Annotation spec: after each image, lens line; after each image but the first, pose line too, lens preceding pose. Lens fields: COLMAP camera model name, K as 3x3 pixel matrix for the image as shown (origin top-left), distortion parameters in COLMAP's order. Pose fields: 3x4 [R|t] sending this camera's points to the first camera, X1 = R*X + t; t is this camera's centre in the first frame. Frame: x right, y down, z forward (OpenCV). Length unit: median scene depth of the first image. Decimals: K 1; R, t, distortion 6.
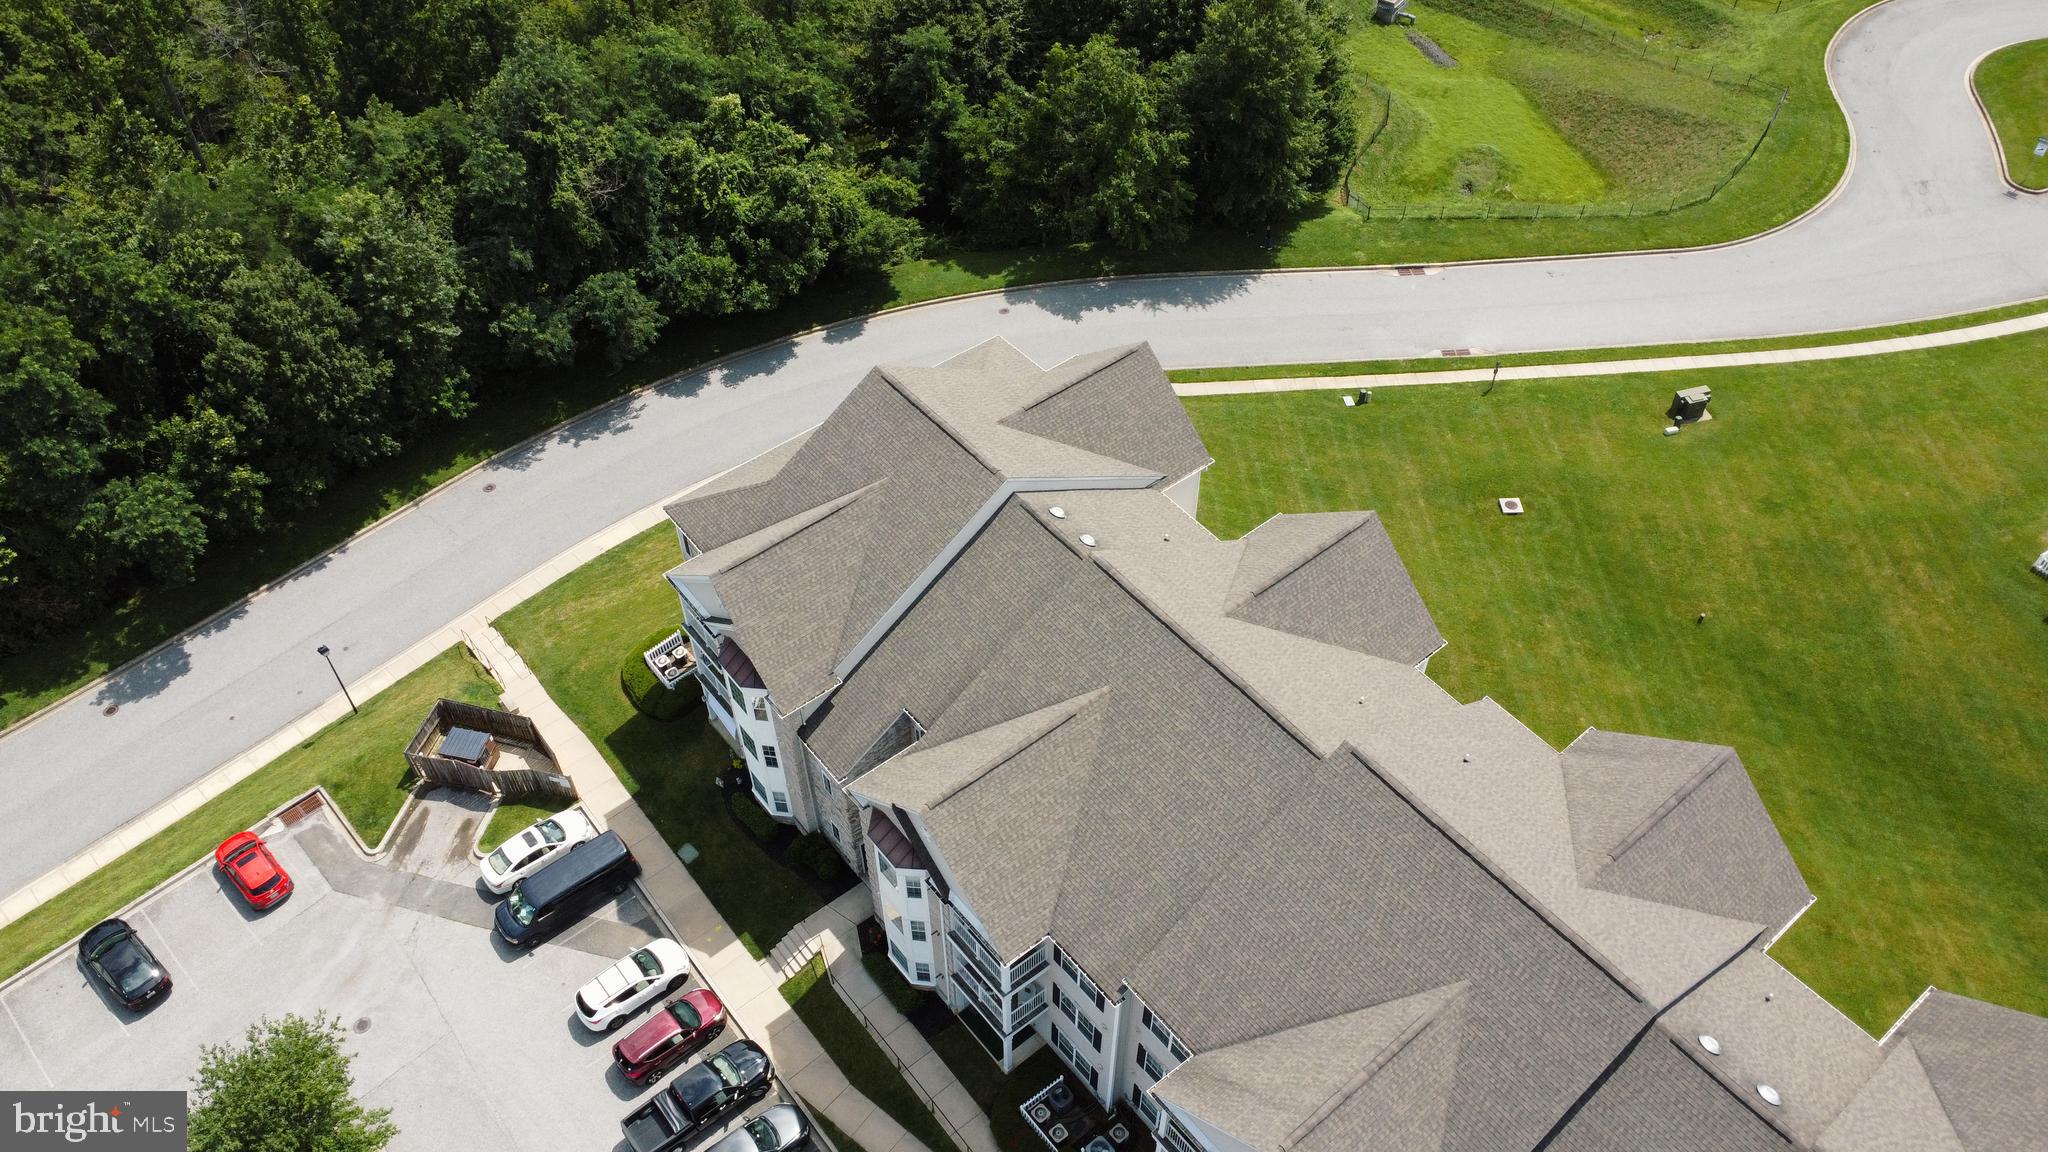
lens RADIAL K [[1497.7, 0, 1024.0], [0, 1497.7, 576.0], [0, 0, 1]] dist [-0.114116, 0.173729]
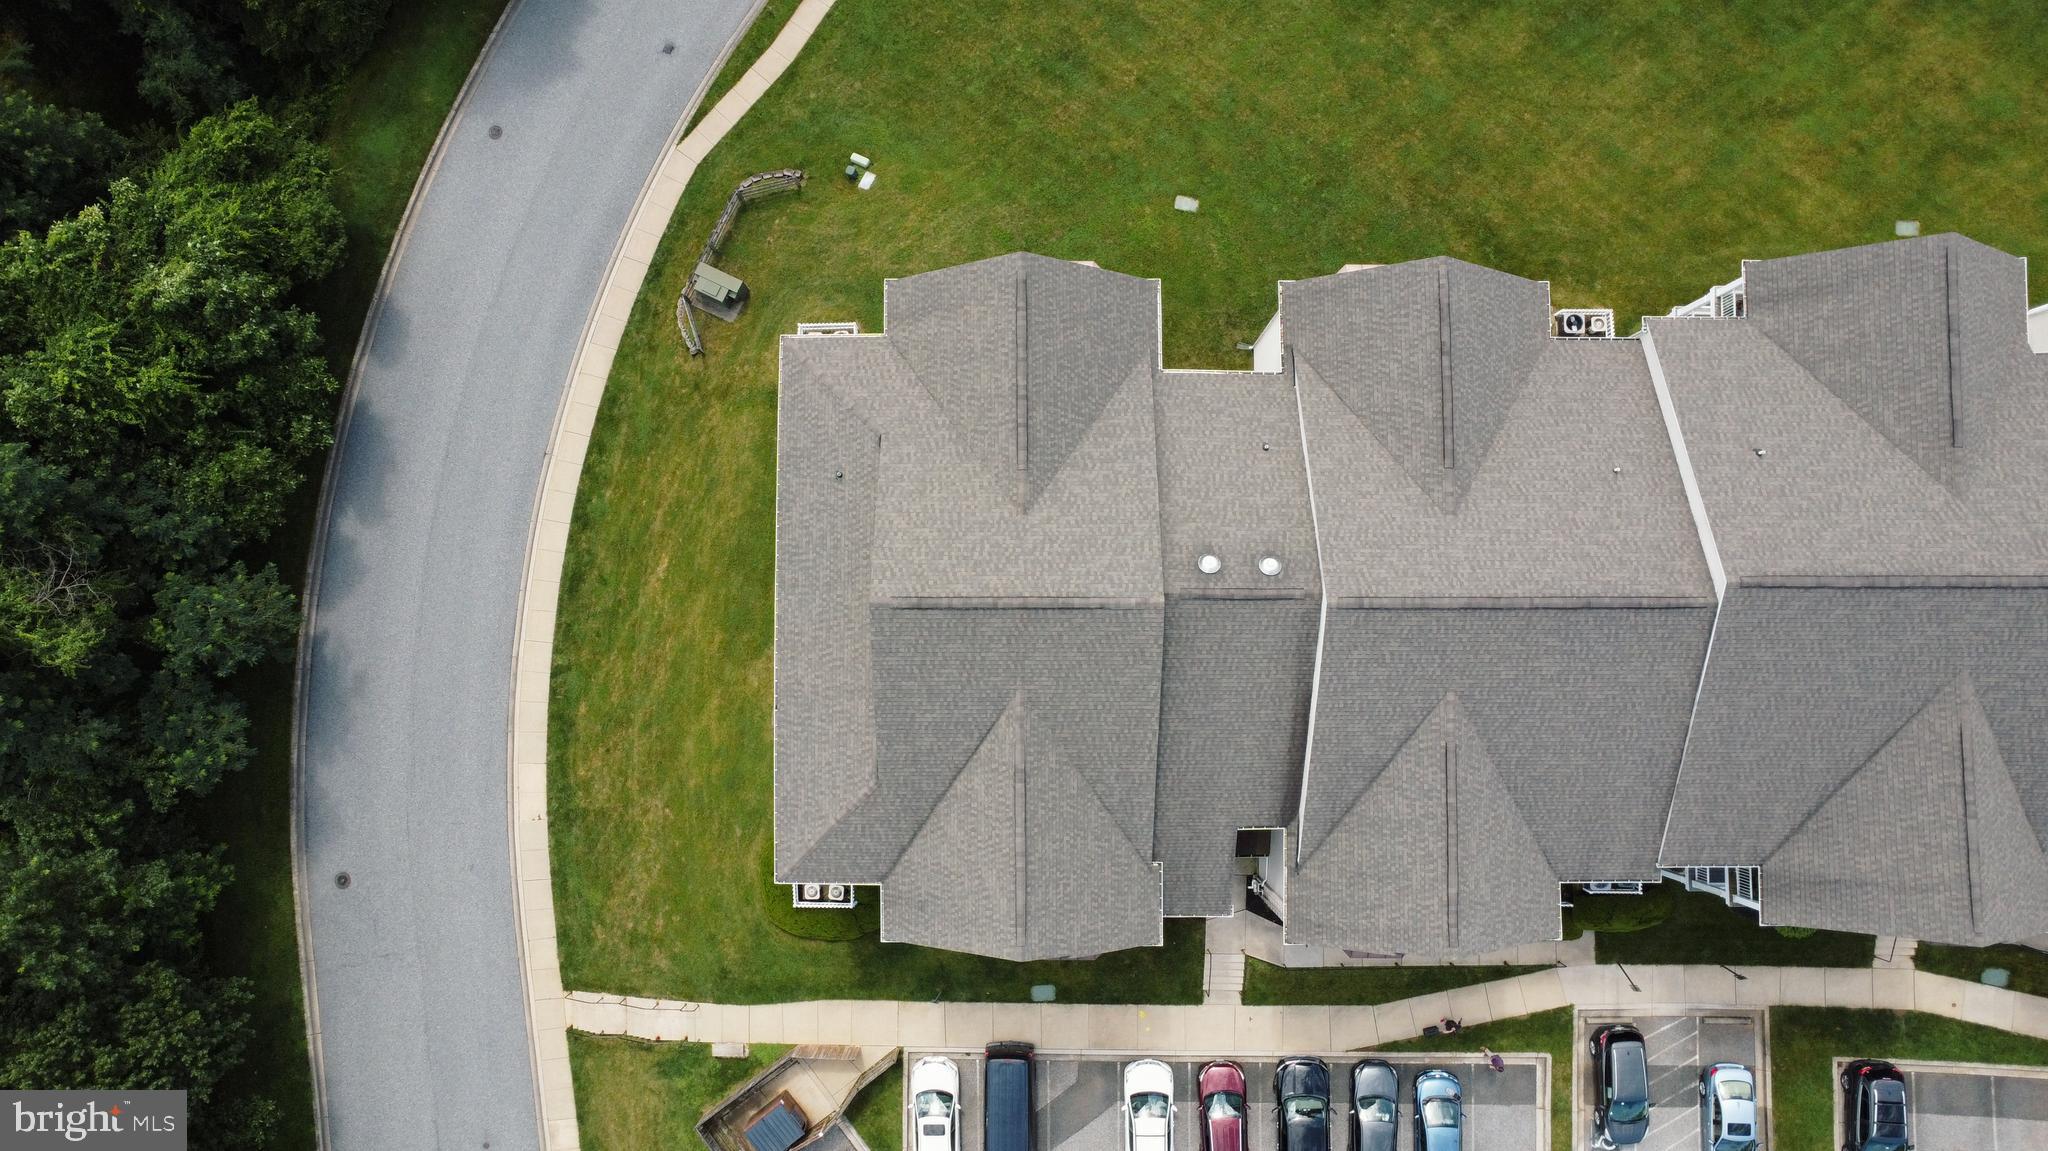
lens RADIAL K [[1497.7, 0, 1024.0], [0, 1497.7, 575.5], [0, 0, 1]] dist [-0.114116, 0.173729]
pose [[0.626846, -0.778142, 0.039478, -0.053939], [0.581736, 0.501131, 0.640664, -0.427309], [-0.518312, -0.378632, 0.766805, 0.313379]]
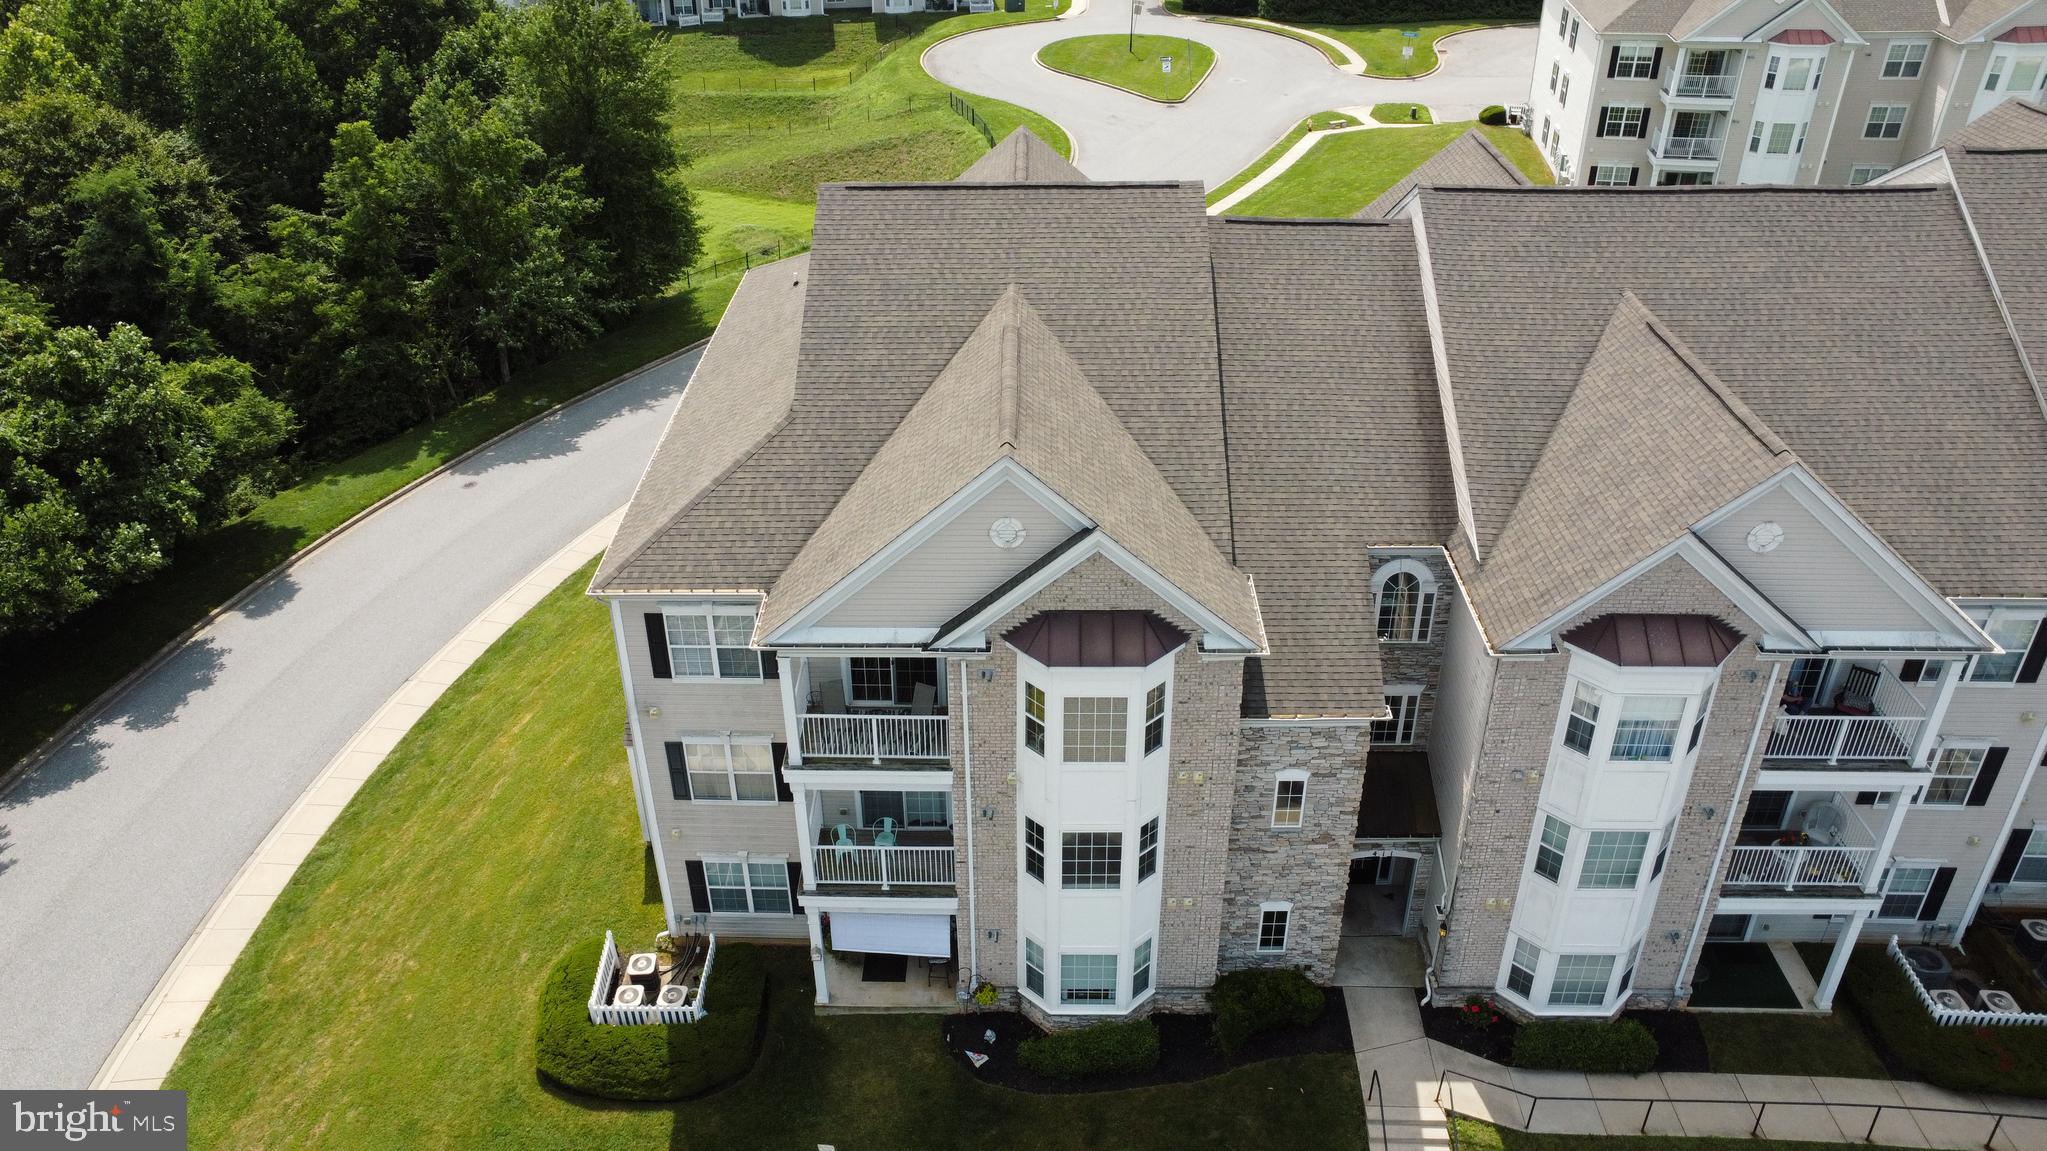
lens RADIAL K [[1497.0, 0, 1023.5], [0, 1497.0, 575.5], [0, 0, 1]] dist [-0.114116, 0.173729]
pose [[0.631465, -0.397093, 0.666010, -0.356905], [0.576309, 0.814990, -0.060498, 0.040516], [-0.518768, 0.422030, 0.743485, 0.466336]]
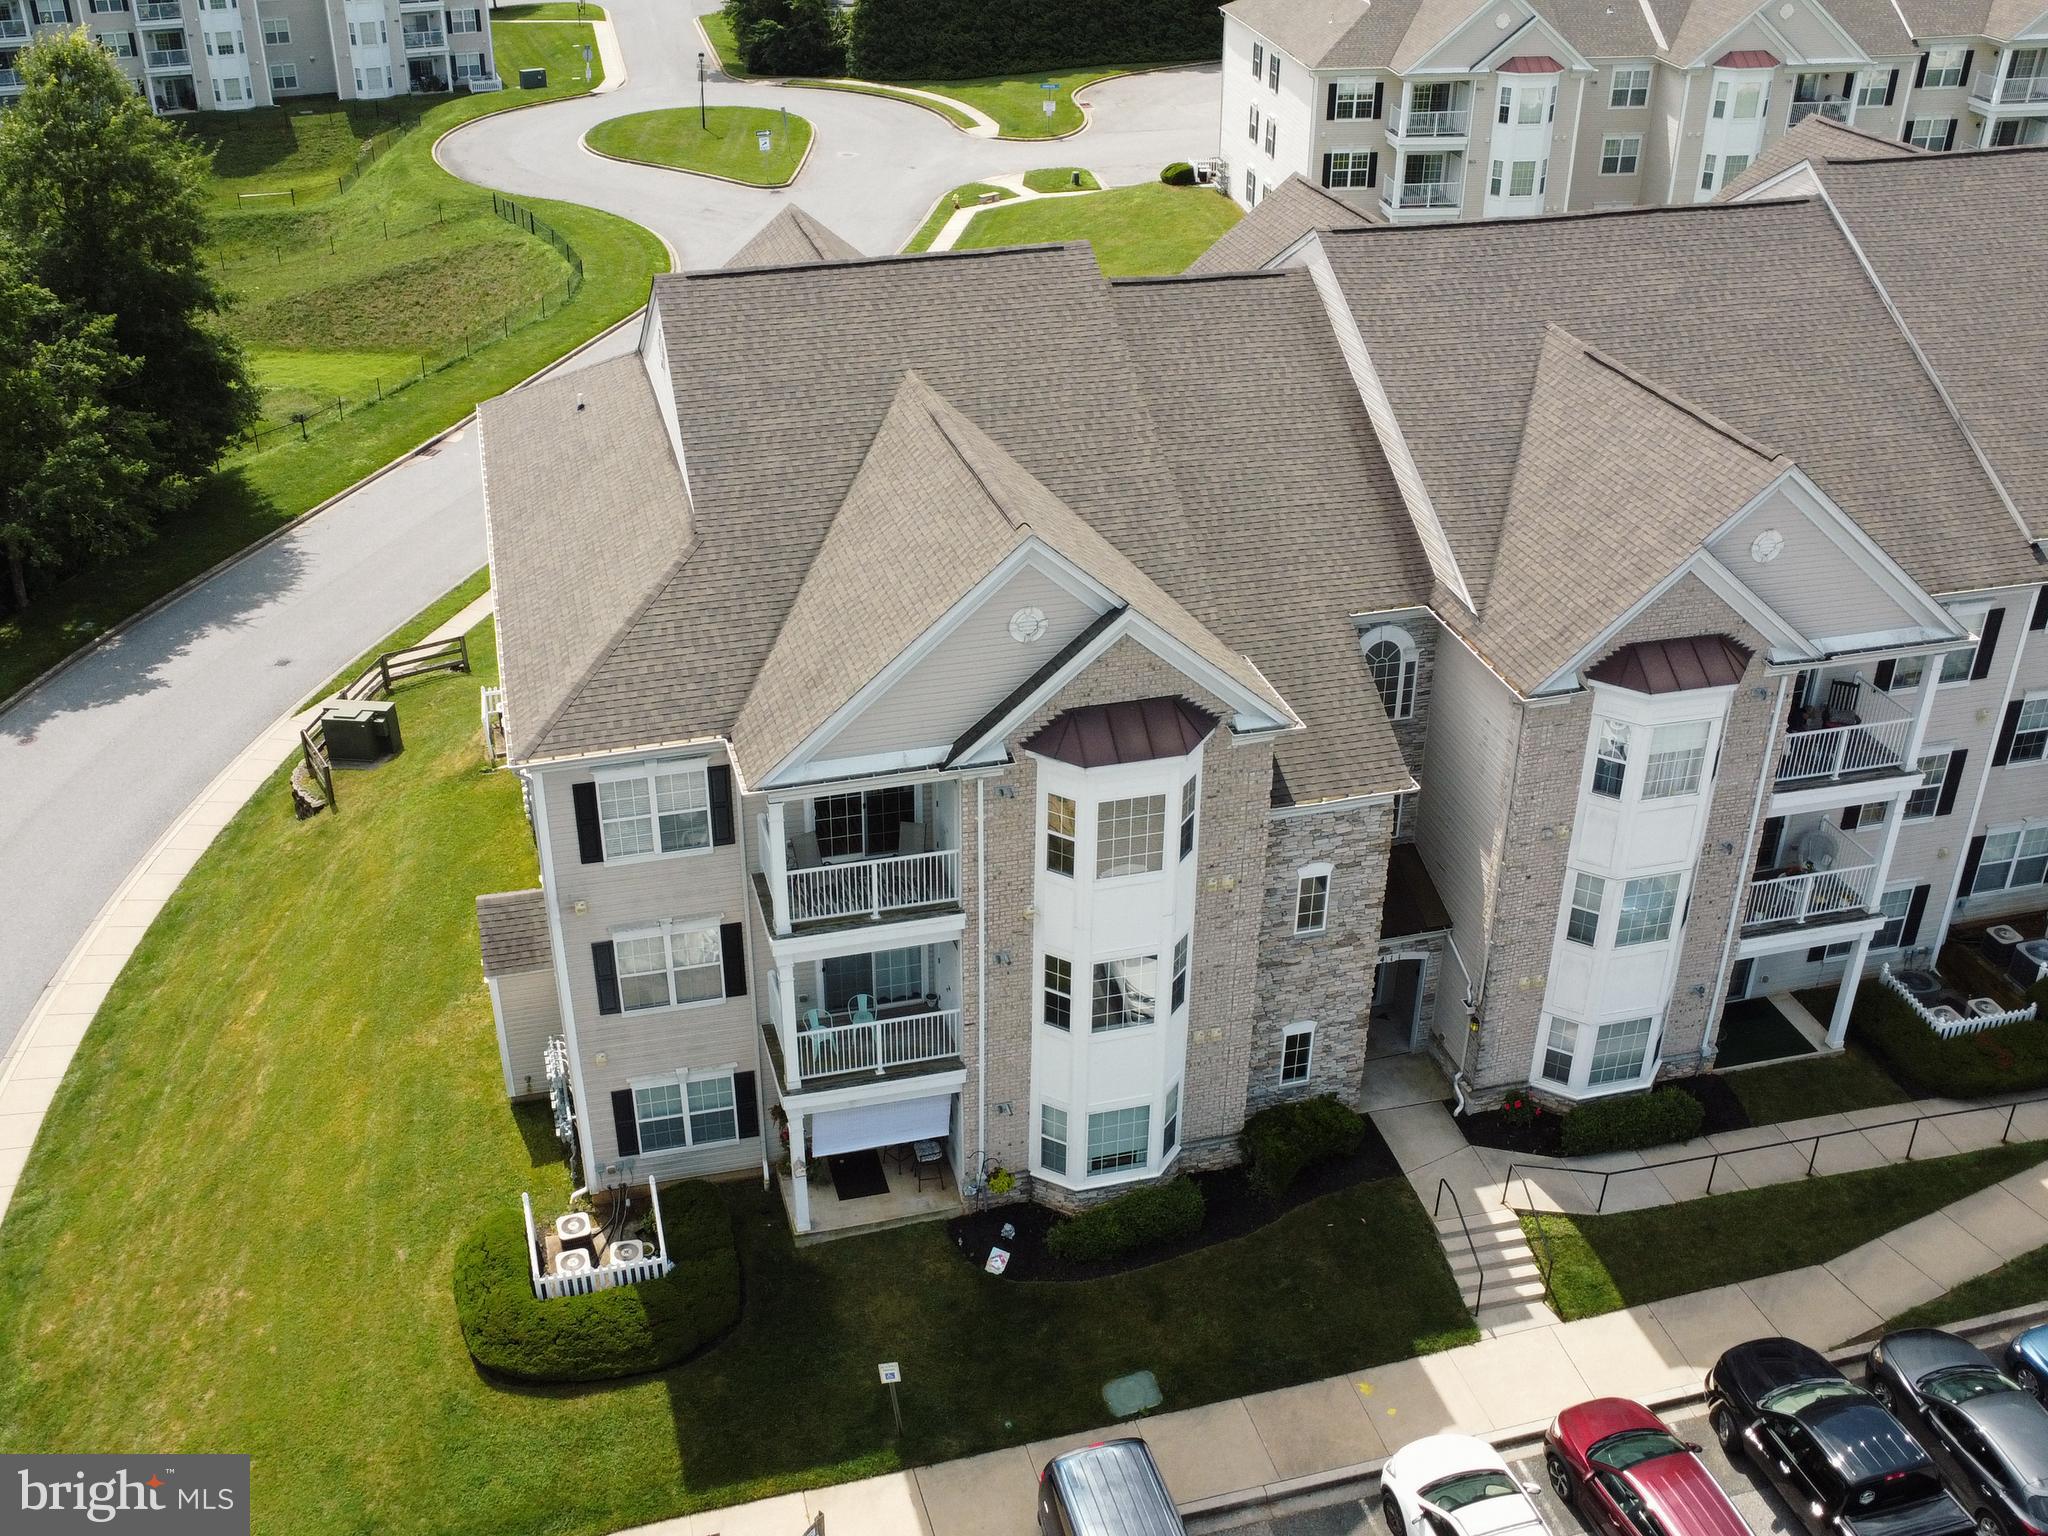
lens RADIAL K [[1994.4, 0, 975.9], [0, 1994.4, 765.0], [0, 0, 1]] dist [-0.174112, 0.329571]
pose [[0.413306, -0.444951, 0.794479, -0.461374], [0.678100, 0.732710, 0.057593, 0.003094], [-0.607749, 0.514932, 0.604555, 0.490567]]
